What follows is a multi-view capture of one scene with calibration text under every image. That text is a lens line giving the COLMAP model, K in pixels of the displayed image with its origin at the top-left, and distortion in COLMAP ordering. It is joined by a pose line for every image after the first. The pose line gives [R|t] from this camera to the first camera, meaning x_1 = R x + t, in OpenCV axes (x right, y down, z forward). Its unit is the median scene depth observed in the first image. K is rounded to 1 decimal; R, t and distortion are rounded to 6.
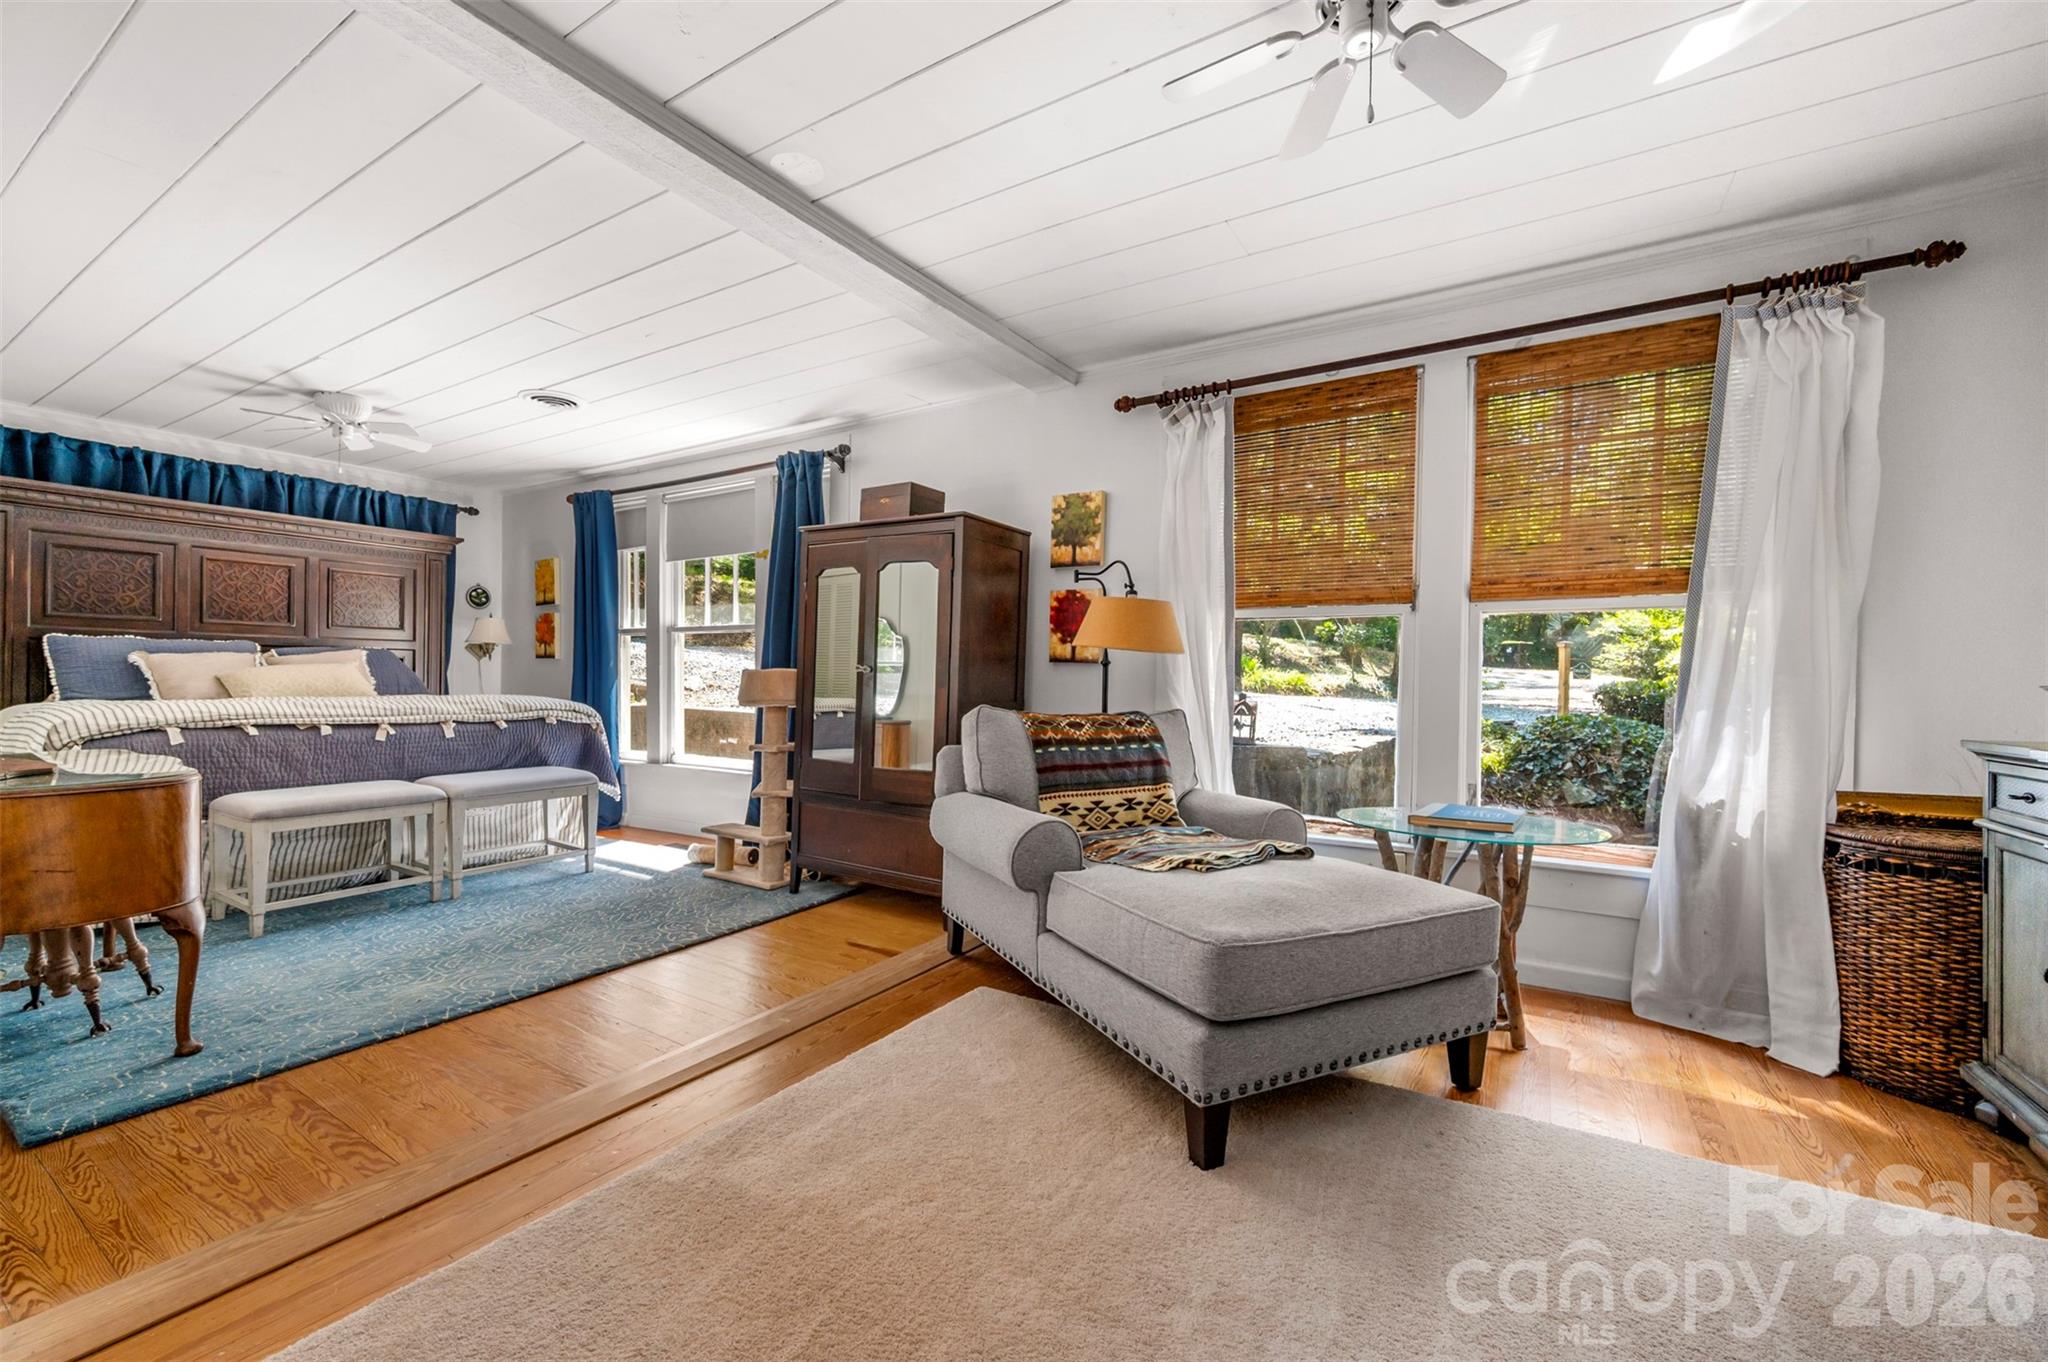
lens RADIAL K [[828.4, 0, 1029.4], [0, 828.4, 674.7], [0, 0, 1]] dist [-0.000409, -0.000091]
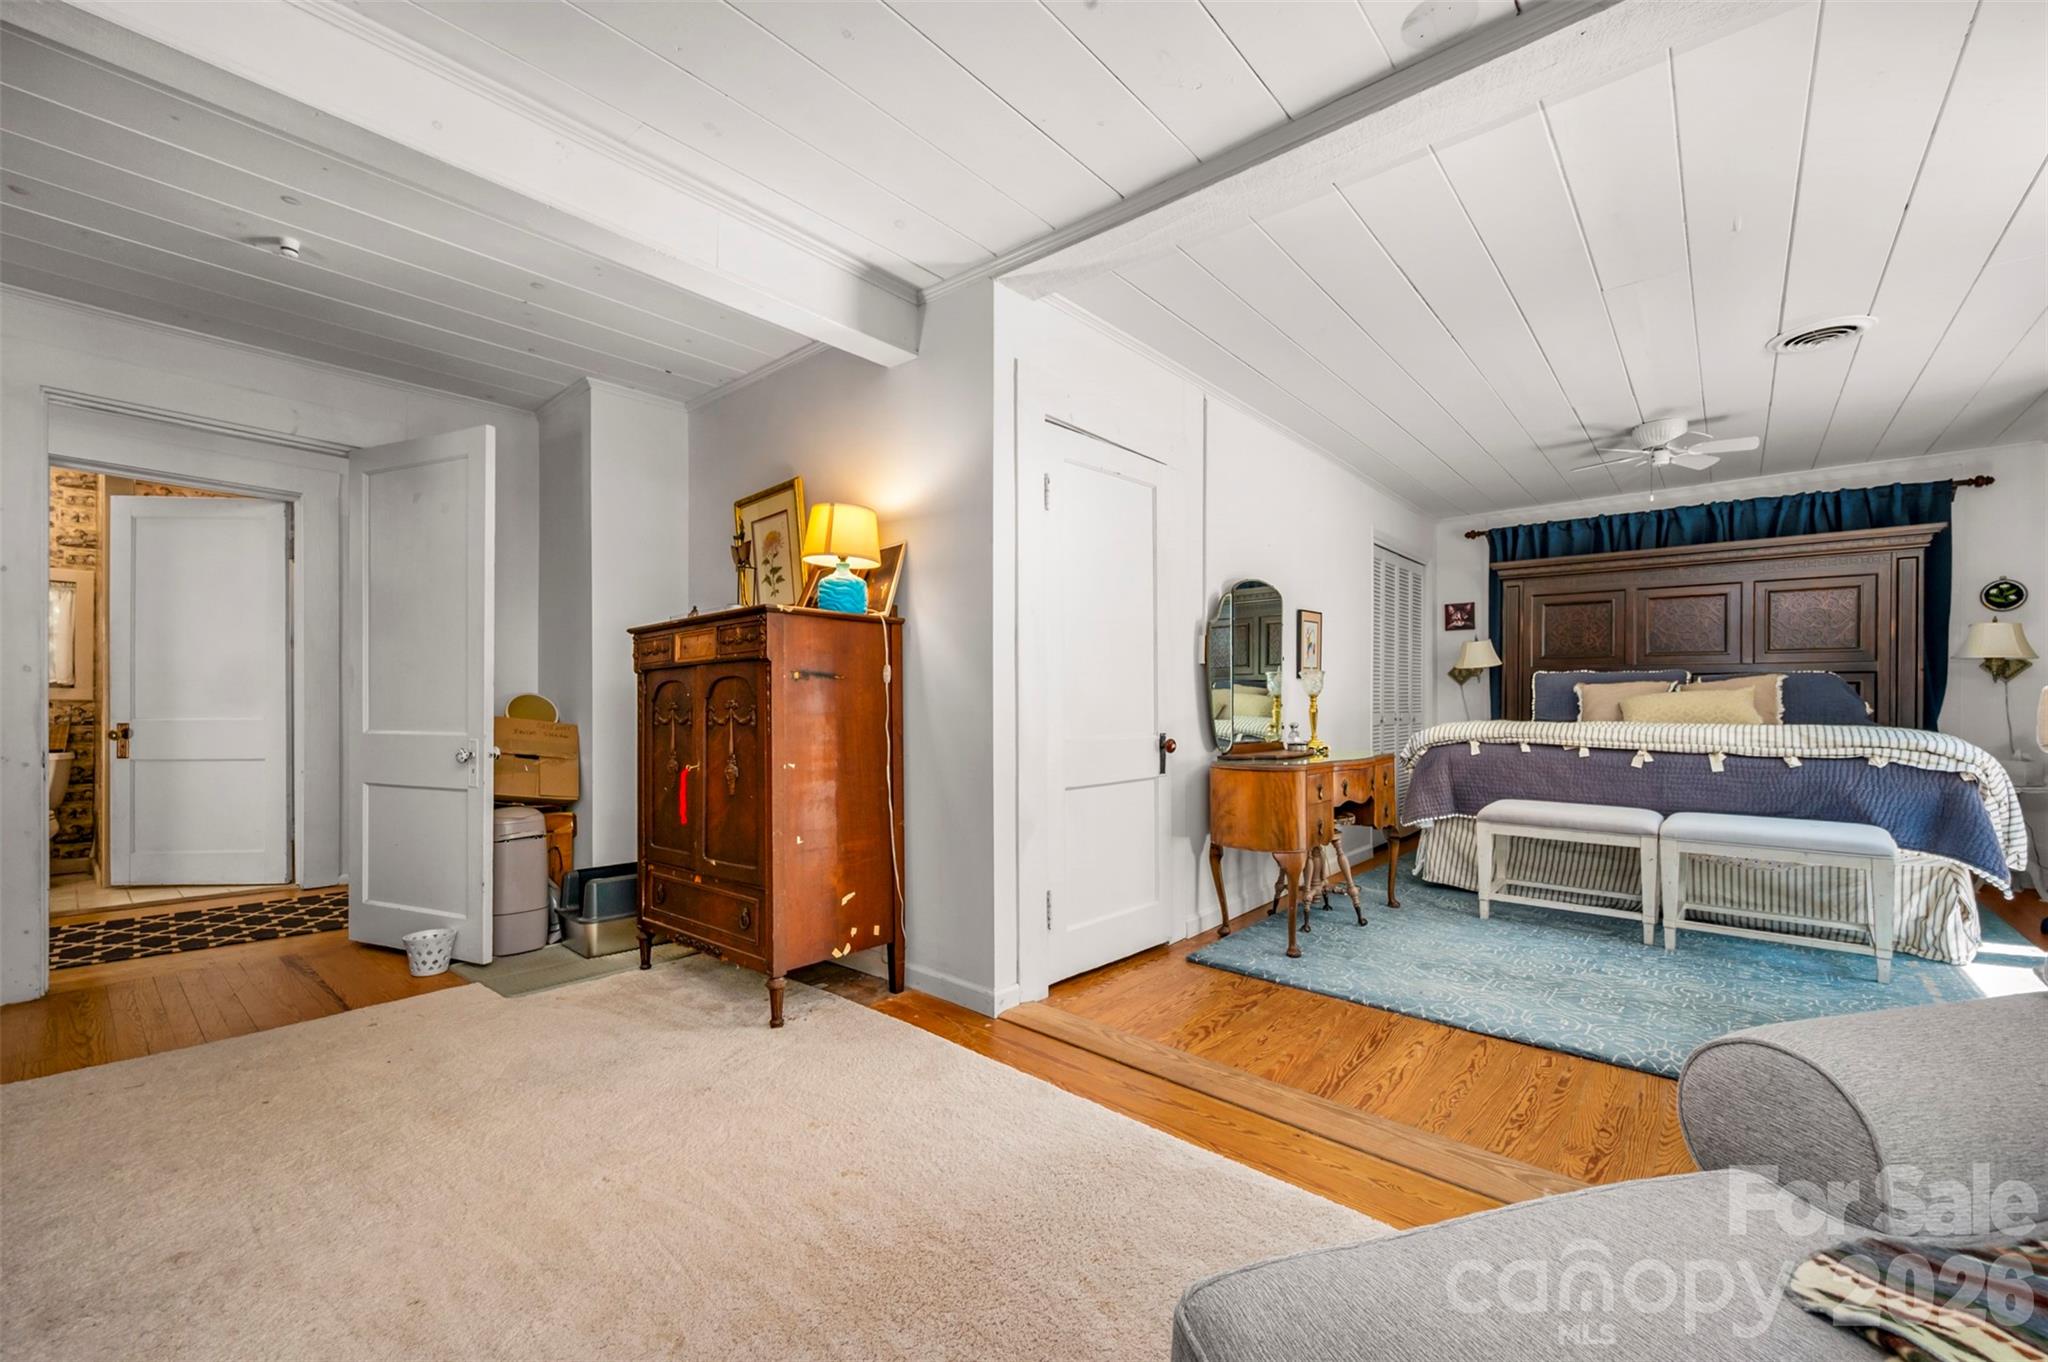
lens RADIAL K [[827.0, 0, 1039.5], [0, 827.0, 705.6], [0, 0, 1]] dist [-0.000592, -0.000153]
pose [[-0.145358, -0.000765, -0.989379, 0.245483], [-0.002437, 0.999997, -0.000415, 0.007498], [0.989376, 0.002350, -0.145359, 0.376995]]
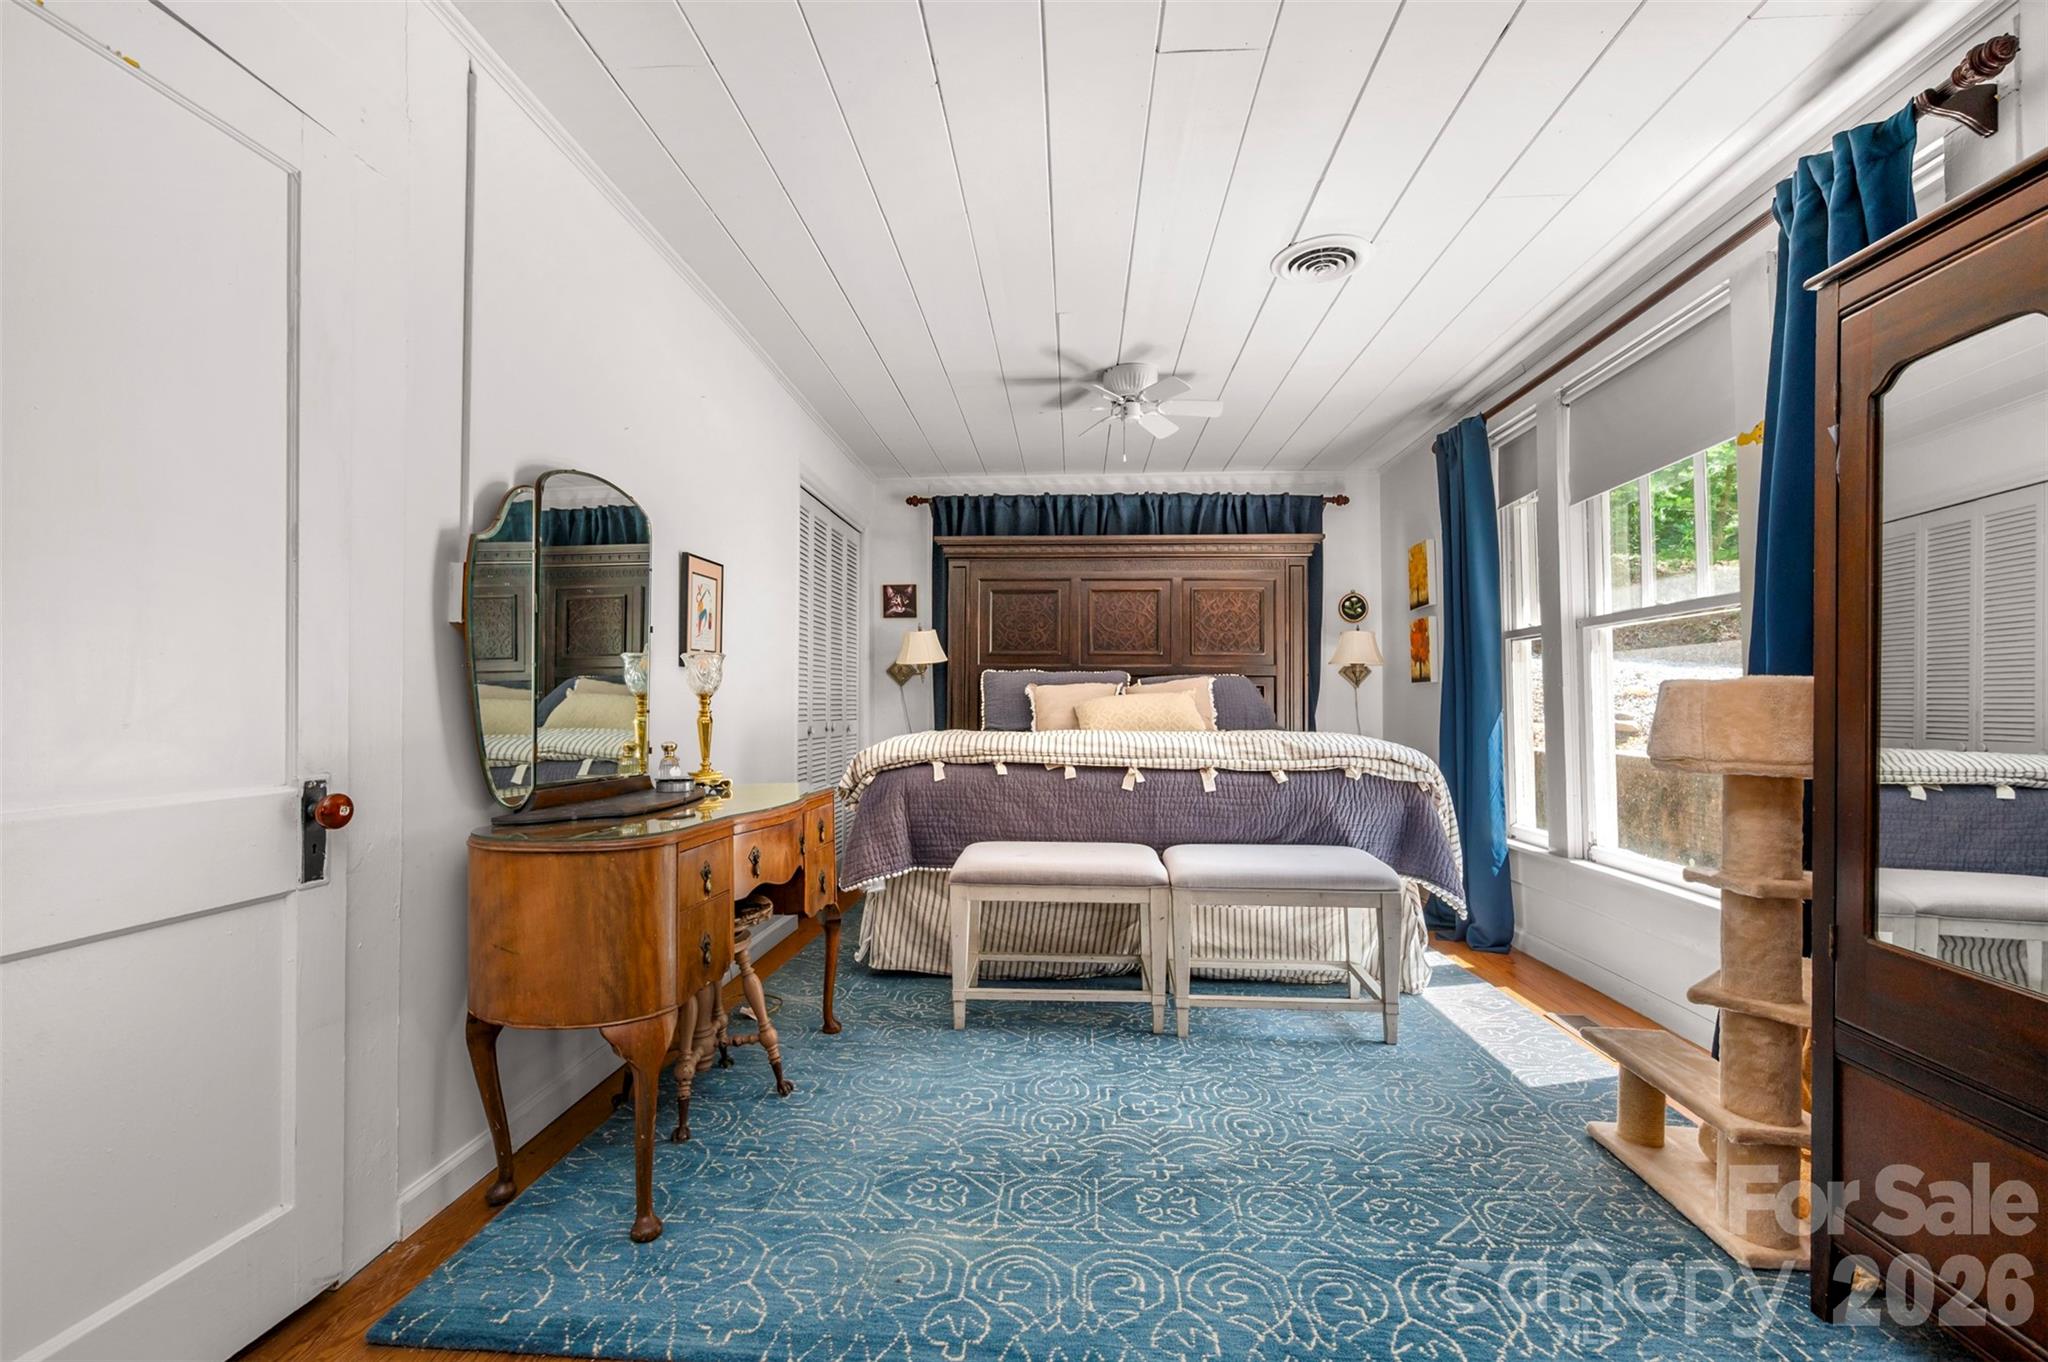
lens RADIAL K [[895.6, 0, 1024.0], [0, 895.6, 681.0], [0, 0, 1]] dist [-0.001995, -0.000262]
pose [[0.471495, -0.031943, -0.881290, -0.088885], [0.002636, 0.999390, -0.034813, 0.007004], [0.881865, 0.014091, 0.471292, 0.451393]]
